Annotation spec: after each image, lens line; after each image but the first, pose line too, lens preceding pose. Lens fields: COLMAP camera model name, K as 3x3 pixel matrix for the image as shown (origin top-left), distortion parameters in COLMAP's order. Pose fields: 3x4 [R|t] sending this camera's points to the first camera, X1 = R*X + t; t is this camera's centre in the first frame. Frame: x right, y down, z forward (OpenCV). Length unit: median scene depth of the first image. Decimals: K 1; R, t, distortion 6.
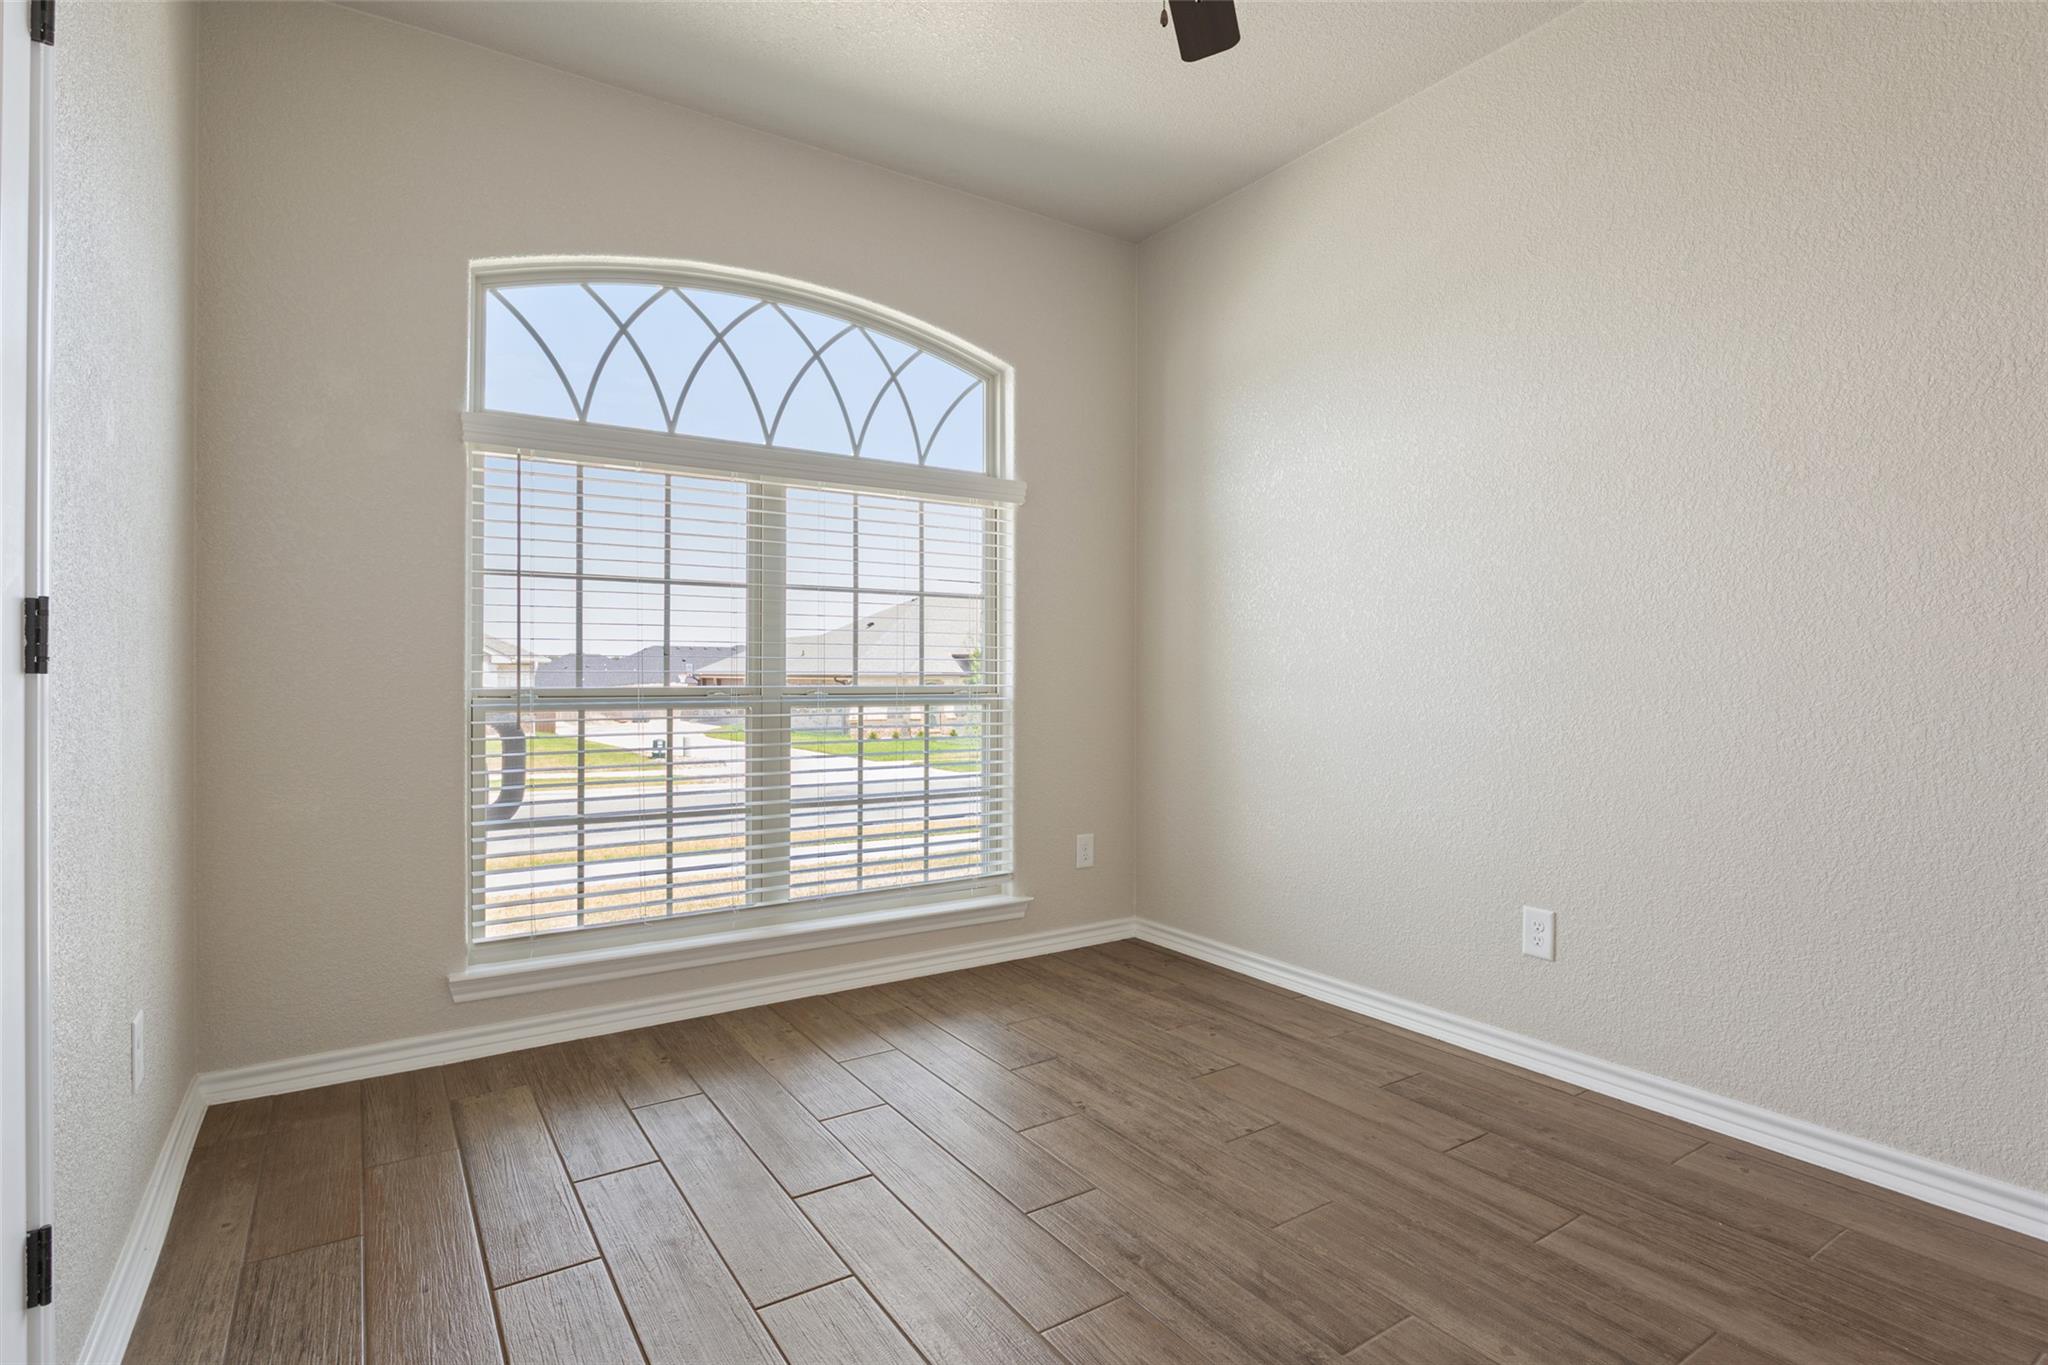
lens RADIAL K [[1006.1, 0, 1021.5], [0, 1006.1, 675.3], [0, 0, 1]] dist [-0.002812, 0.003798]
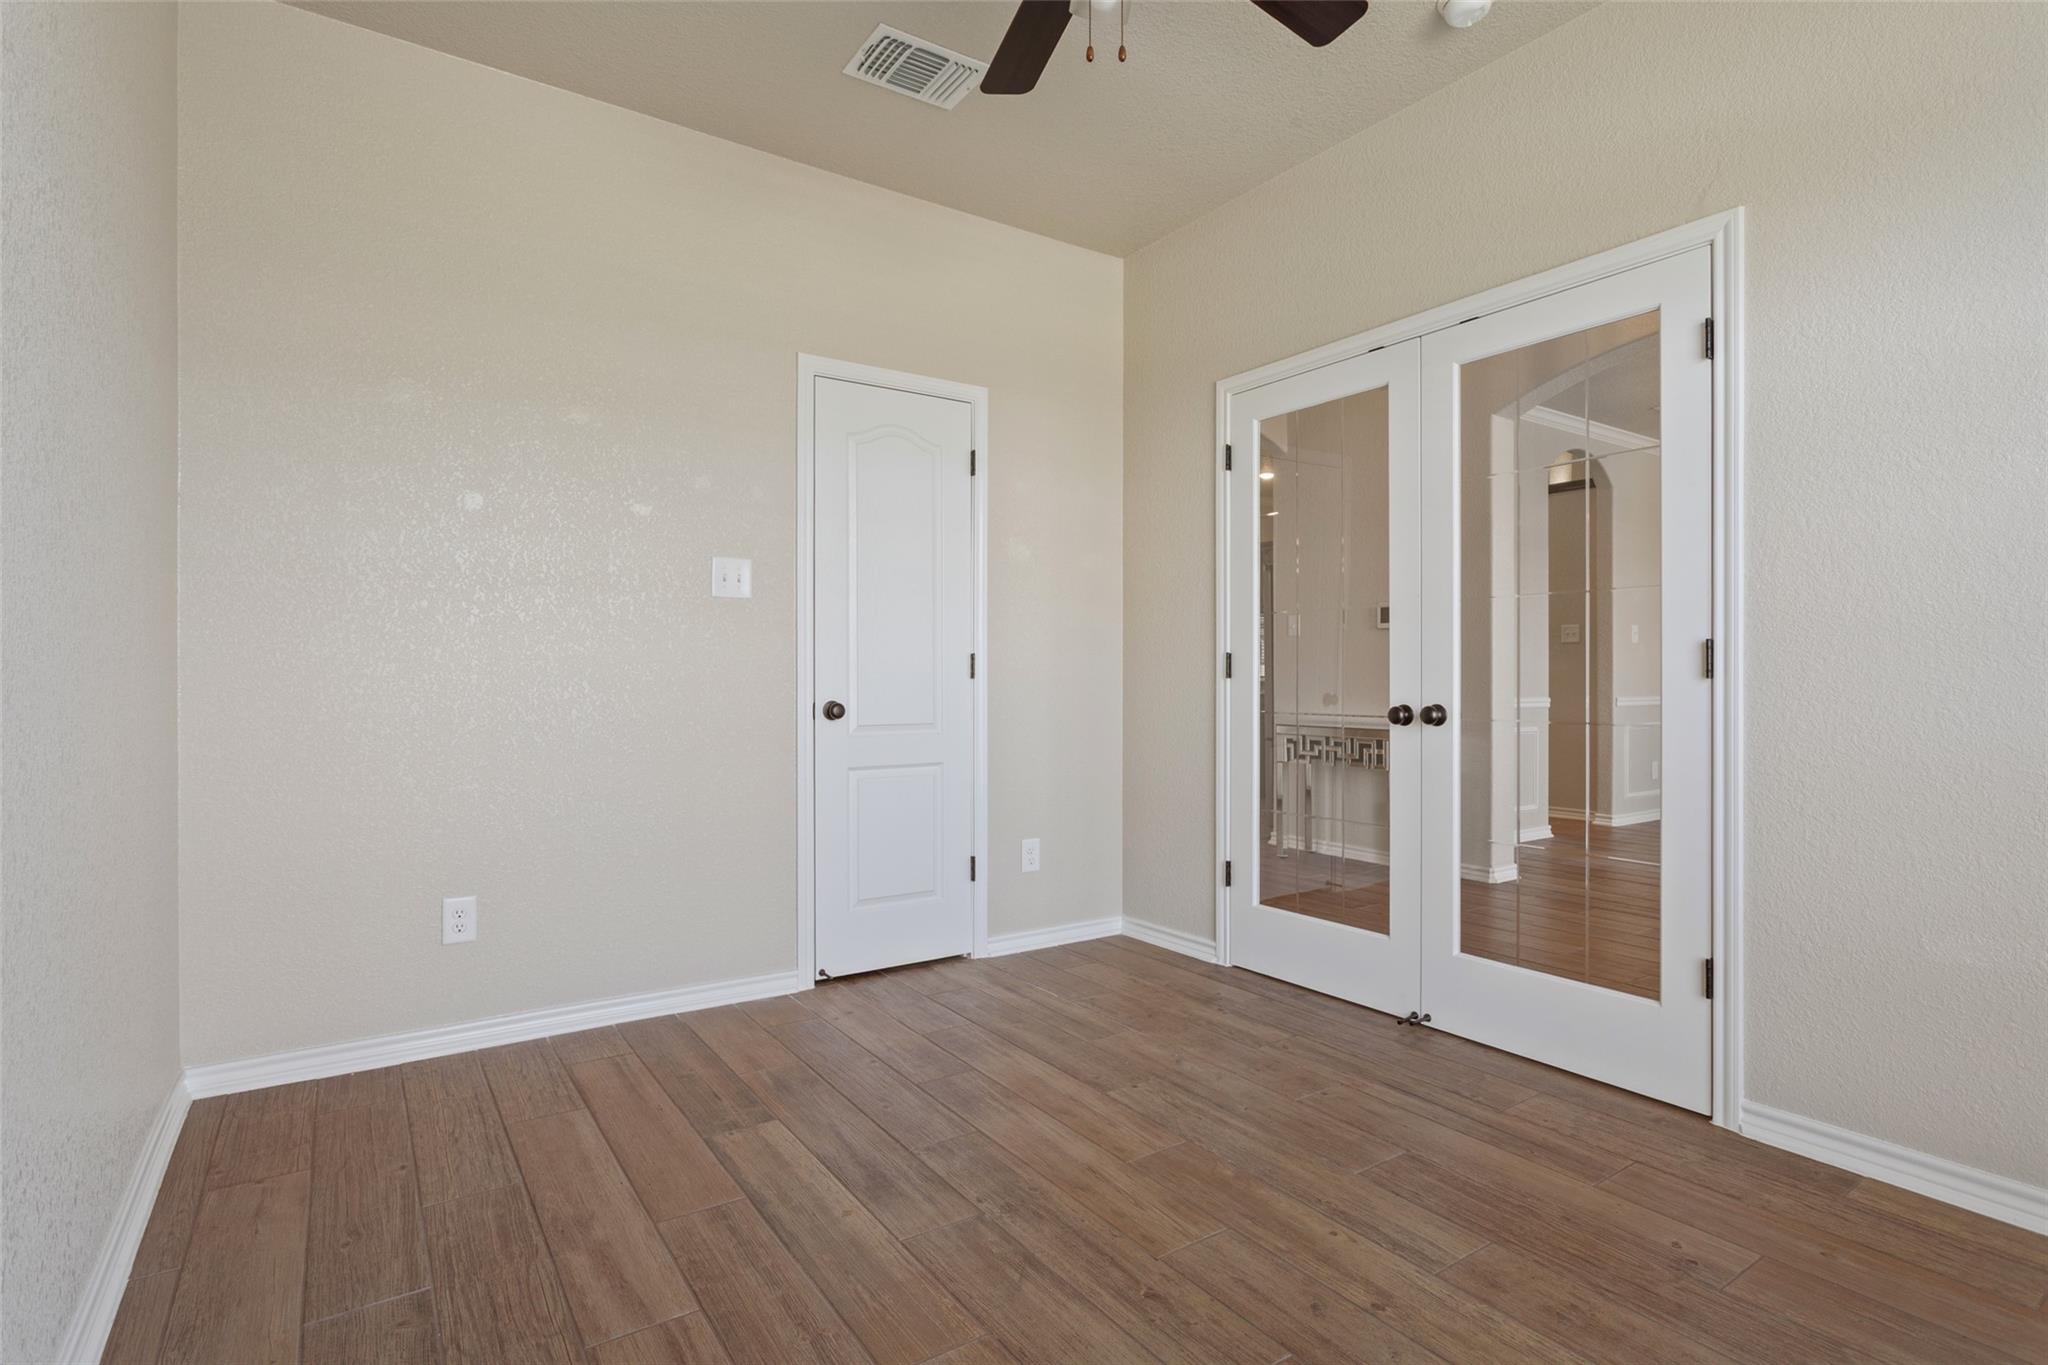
lens RADIAL K [[1006.1, 0, 963.7], [0, 1006.1, 680.6], [0, 0, 1]] dist [-0.002812, 0.003798]
pose [[-0.998924, -0.005995, 0.045994, 0.190576], [-0.005910, 0.999981, 0.001993, 0.003630], [-0.046005, 0.001719, -0.998940, 1.499447]]
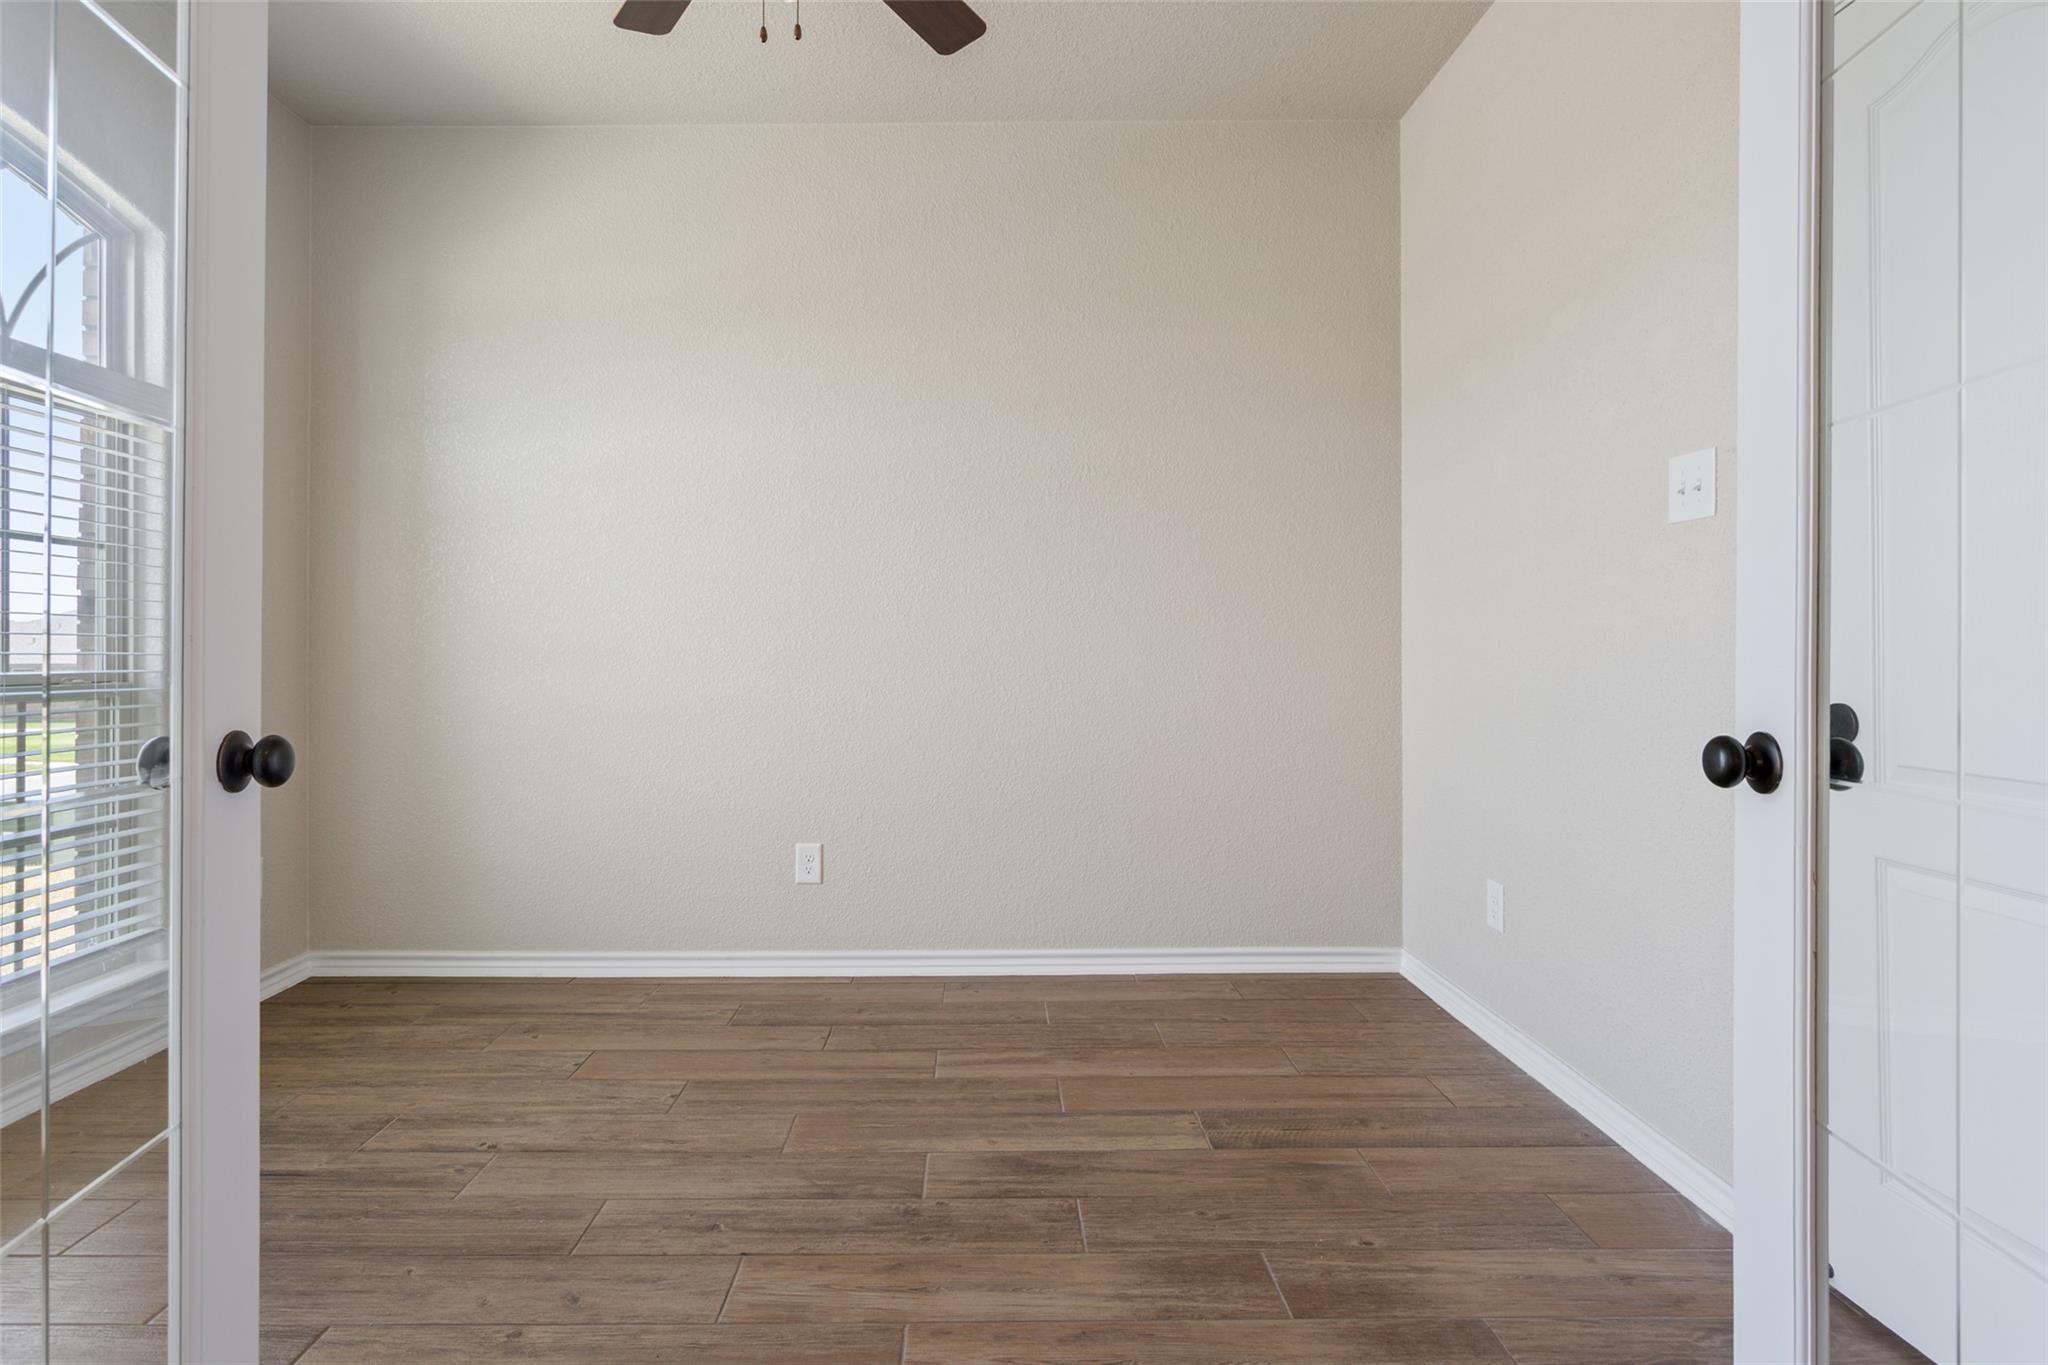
lens RADIAL K [[1006.1, 0, 988.5], [0, 1006.1, 655.1], [0, 0, 1]] dist [-0.002812, 0.003798]
pose [[0.561285, -0.006990, 0.827593, -0.437748], [0.005836, 0.999973, 0.004488, -0.001407], [-0.827602, 0.002311, 0.561310, 0.153629]]
